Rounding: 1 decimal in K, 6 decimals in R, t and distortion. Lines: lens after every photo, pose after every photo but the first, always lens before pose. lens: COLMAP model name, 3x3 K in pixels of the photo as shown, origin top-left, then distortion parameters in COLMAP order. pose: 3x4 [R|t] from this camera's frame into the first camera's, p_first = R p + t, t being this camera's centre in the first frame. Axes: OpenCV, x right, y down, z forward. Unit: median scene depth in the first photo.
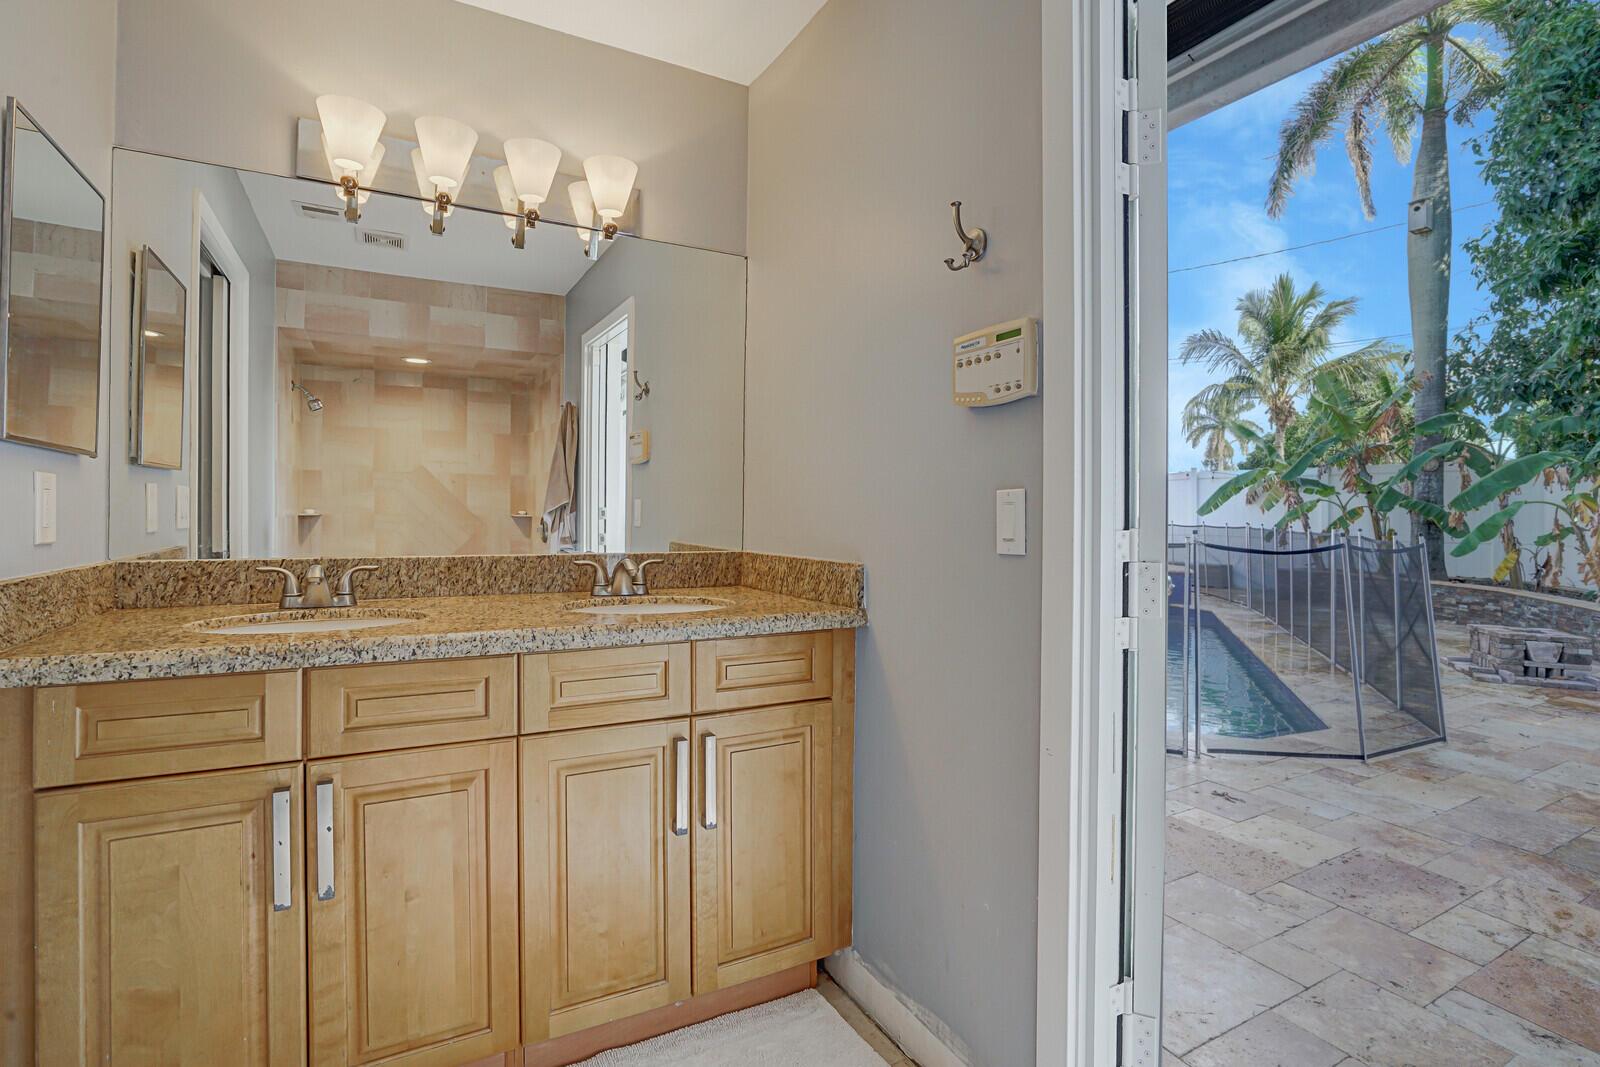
lens RADIAL K [[746.0, 0, 826.5], [0, 746.0, 518.0], [0, 0, 1]] dist [-0.038709, 0.007996]
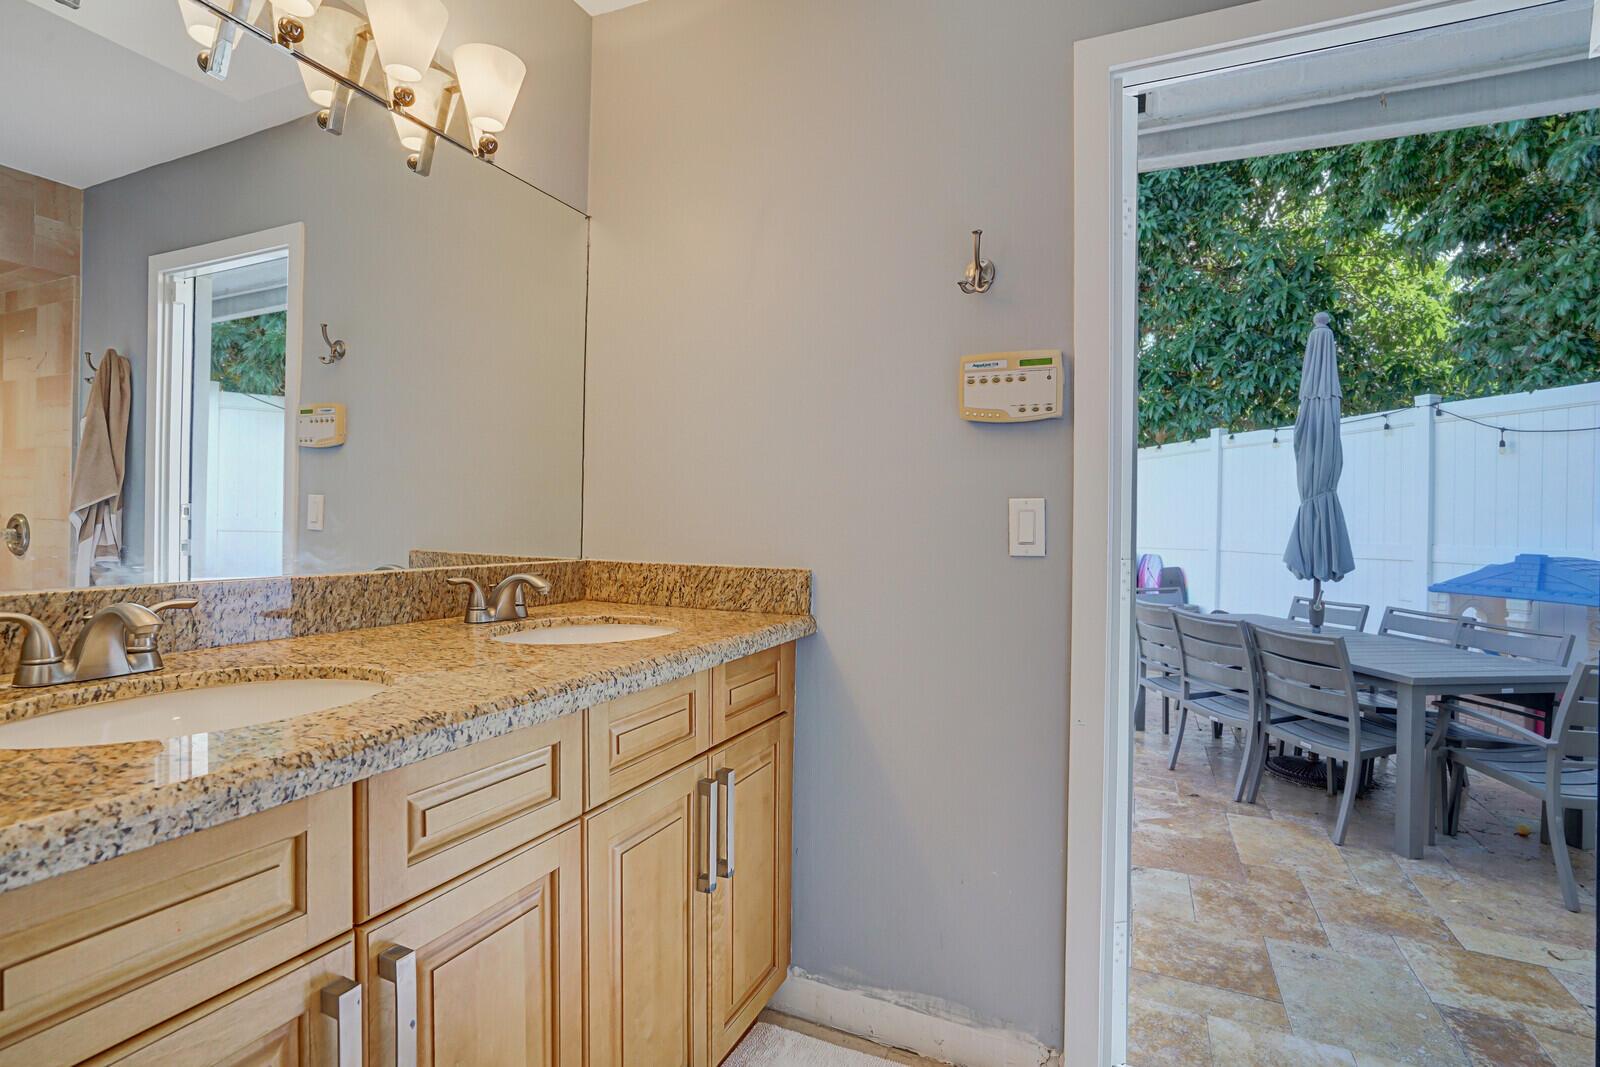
lens RADIAL K [[746.0, 0, 801.8], [0, 746.0, 526.5], [0, 0, 1]] dist [-0.038709, 0.007996]
pose [[0.818155, -0.000087, 0.574998, -0.522740], [-0.005224, 0.999958, 0.007584, -0.002065], [-0.574974, -0.009209, 0.818120, 0.209517]]
